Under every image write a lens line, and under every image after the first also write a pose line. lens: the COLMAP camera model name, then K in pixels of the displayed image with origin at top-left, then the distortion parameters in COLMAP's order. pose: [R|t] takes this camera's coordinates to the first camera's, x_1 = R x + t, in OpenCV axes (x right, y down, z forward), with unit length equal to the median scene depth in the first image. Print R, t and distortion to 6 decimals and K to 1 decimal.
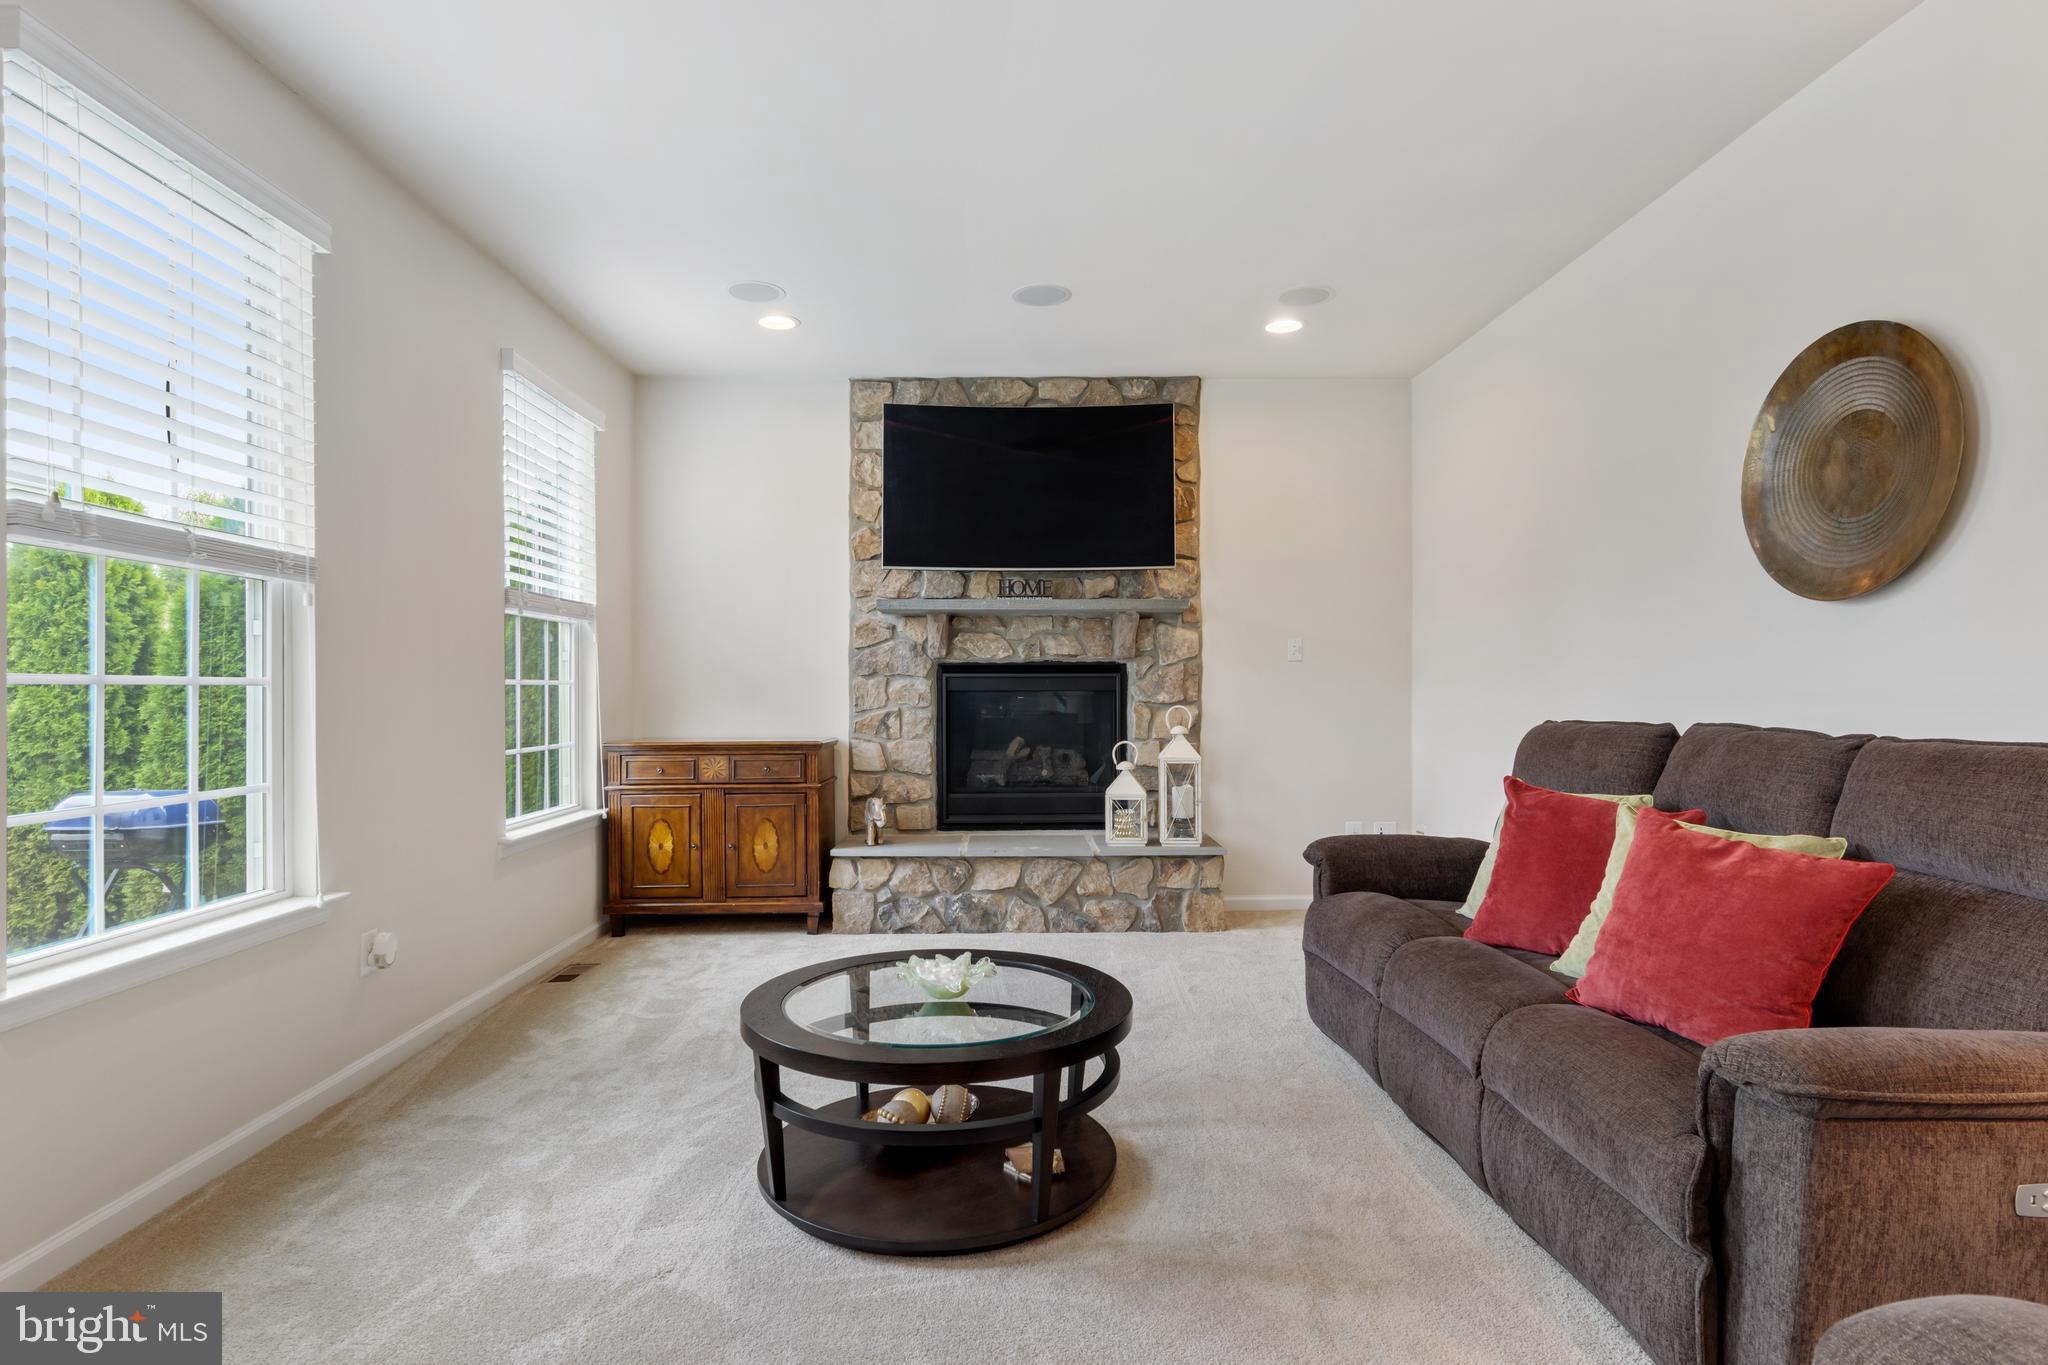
lens RADIAL K [[1047.7, 0, 1024.4], [0, 1047.7, 689.3], [0, 0, 1]] dist [0.003950, 0.000307]
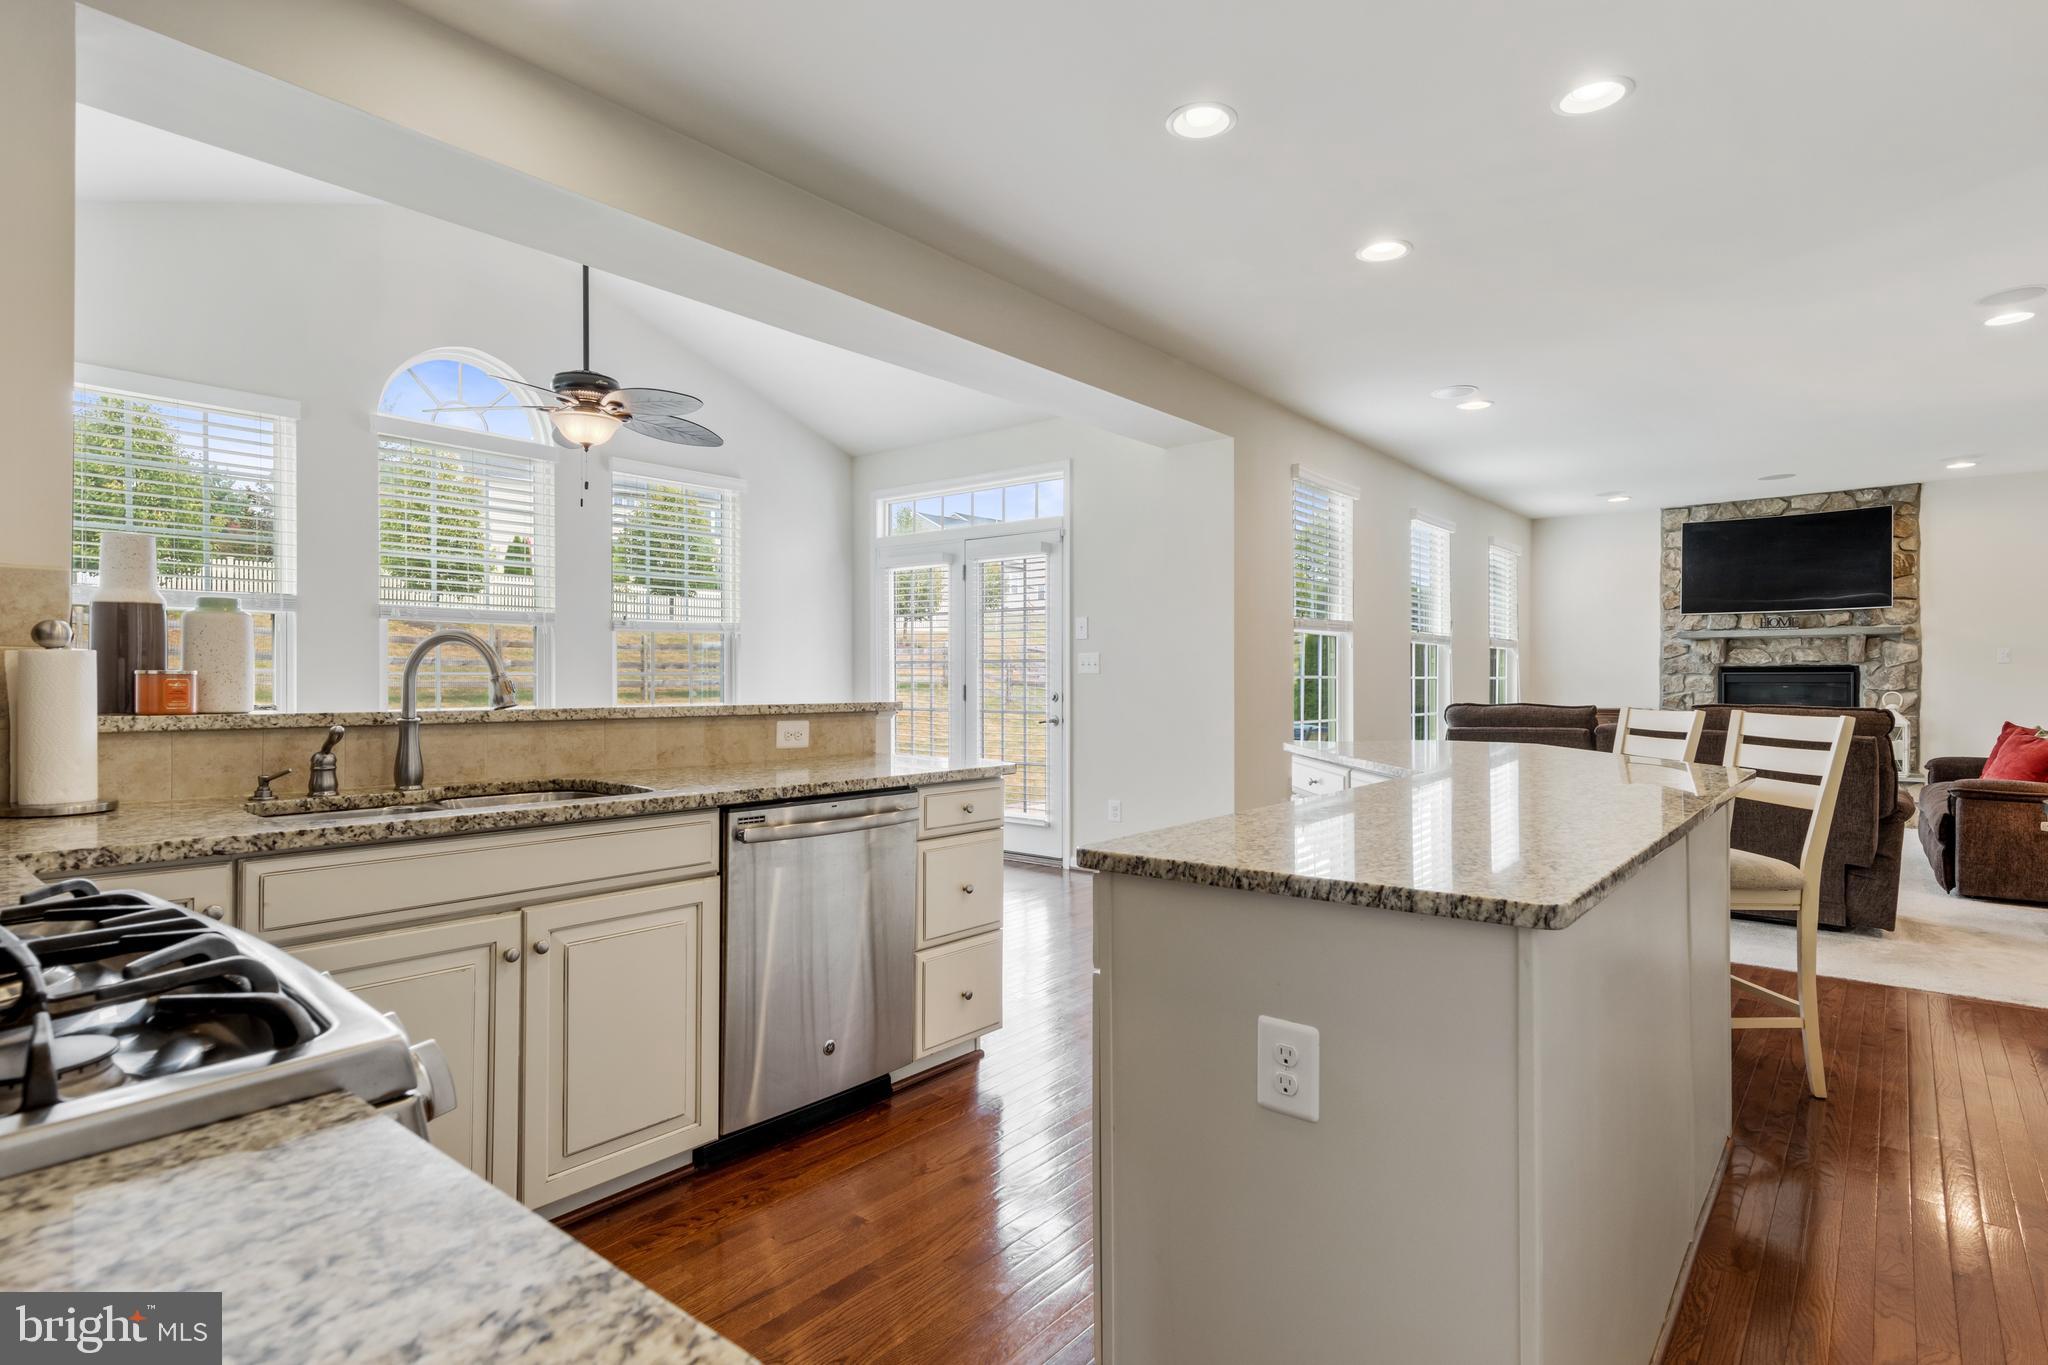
lens RADIAL K [[1056.8, 0, 1024.0], [0, 1056.8, 682.5], [0, 0, 1]] dist [0.015253, -0.000876]
pose [[0.759395, 0.001936, -0.650627, 0.192870], [-0.001768, 0.999998, 0.000911, 0.002066], [0.650628, 0.000458, 0.759397, -1.108149]]
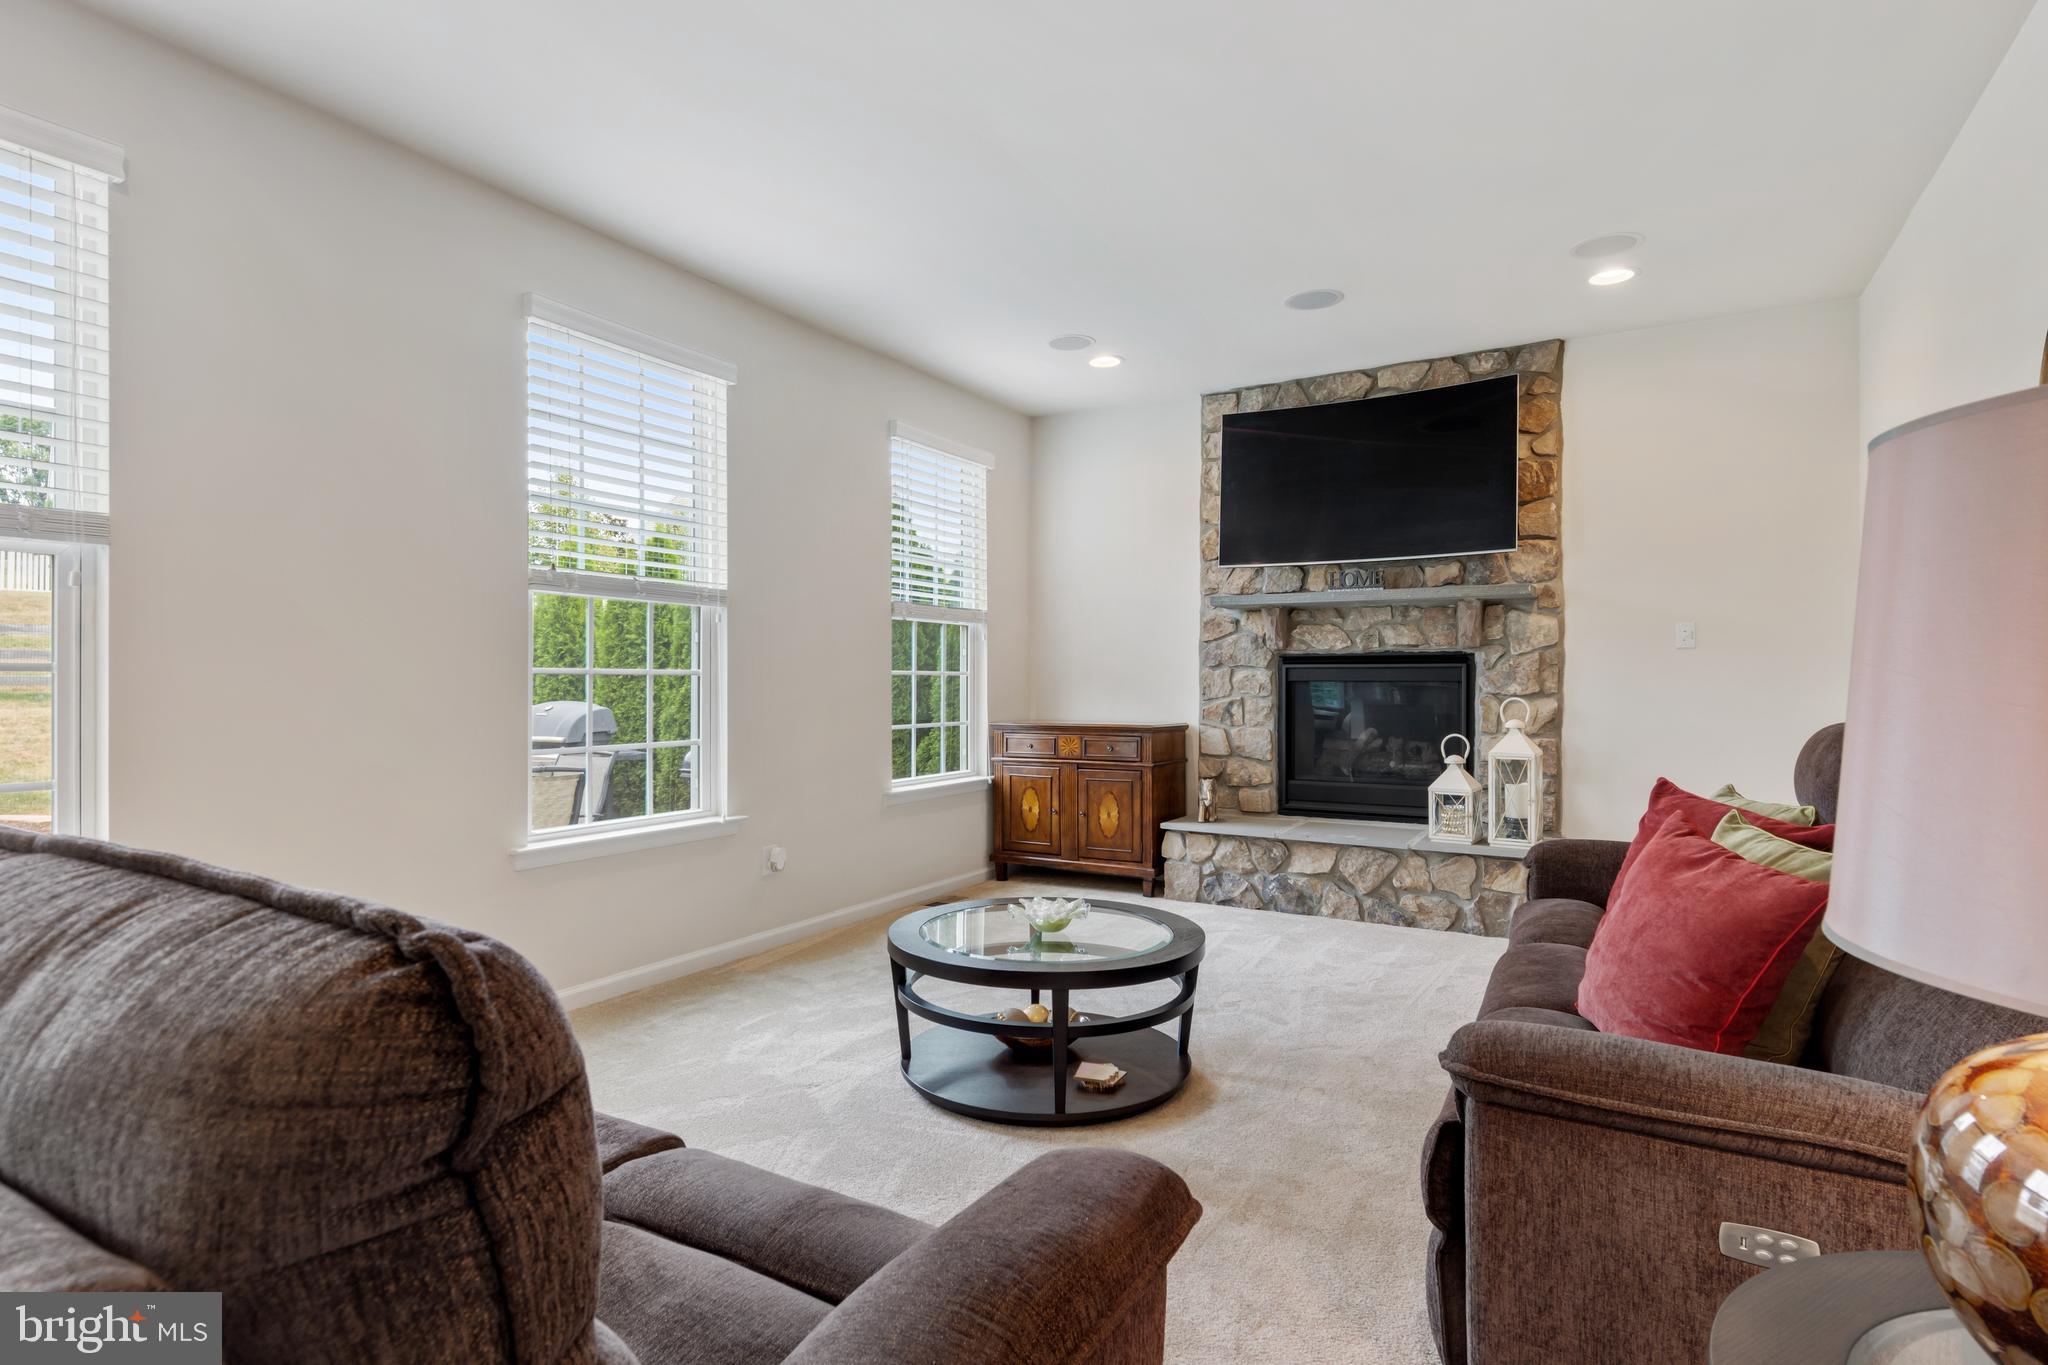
lens RADIAL K [[1051.6, 0, 1025.1], [0, 1051.6, 676.4], [0, 0, 1]] dist [0.009820, -0.000470]
pose [[0.852165, 0.001361, -0.523271, 0.254920], [-0.002923, 0.999993, -0.002160, -0.000074], [0.523264, 0.003370, 0.852164, -0.029659]]
